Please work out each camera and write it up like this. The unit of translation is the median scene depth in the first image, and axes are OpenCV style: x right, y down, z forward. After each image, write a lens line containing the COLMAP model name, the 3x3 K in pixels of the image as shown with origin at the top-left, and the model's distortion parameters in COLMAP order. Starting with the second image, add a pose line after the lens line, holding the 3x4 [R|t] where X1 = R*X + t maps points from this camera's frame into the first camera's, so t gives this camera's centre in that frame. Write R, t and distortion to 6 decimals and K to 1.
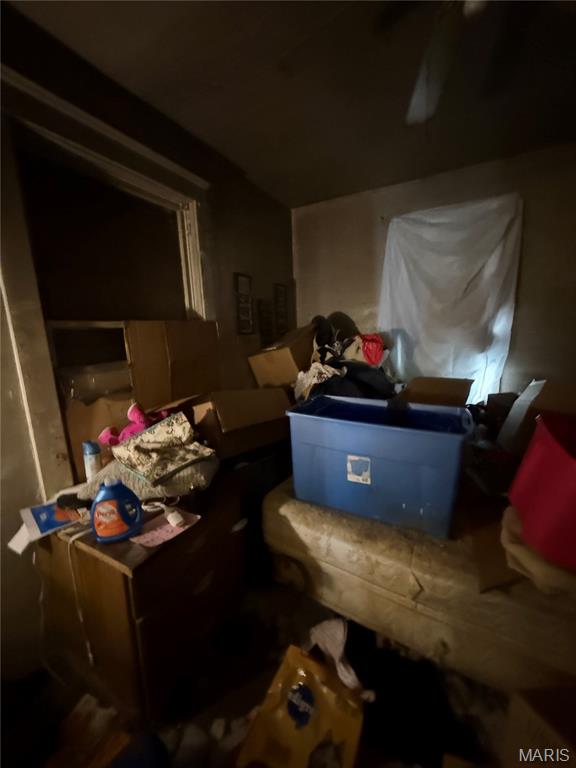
lens RADIAL K [[304.1, 0, 290.9], [0, 304.1, 384.4], [0, 0, 1]] dist [0.001132, 0.000077]
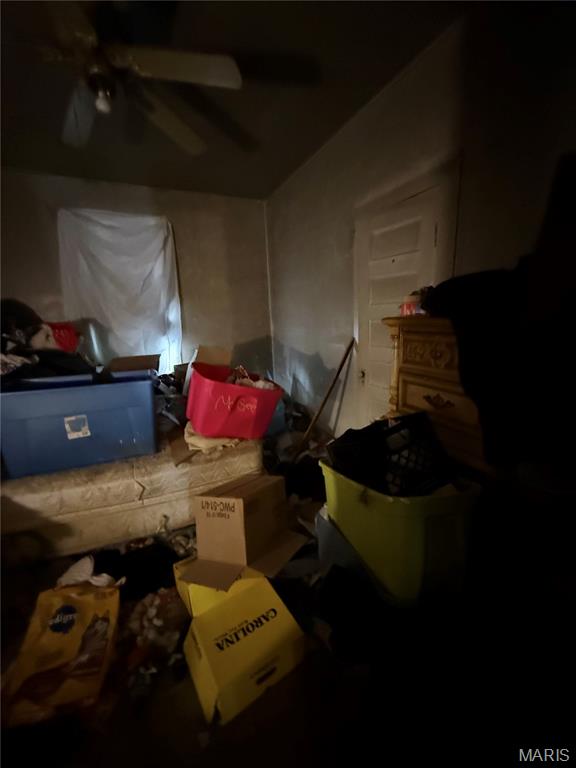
lens RADIAL K [[304.1, 0, 292.2], [0, 304.1, 380.7], [0, 0, 1]] dist [0.001132, 0.000077]
pose [[0.605803, -0.159275, 0.779509, -0.112959], [0.153787, 0.984722, 0.081688, 0.080472], [-0.780610, 0.070391, 0.621042, -0.286837]]
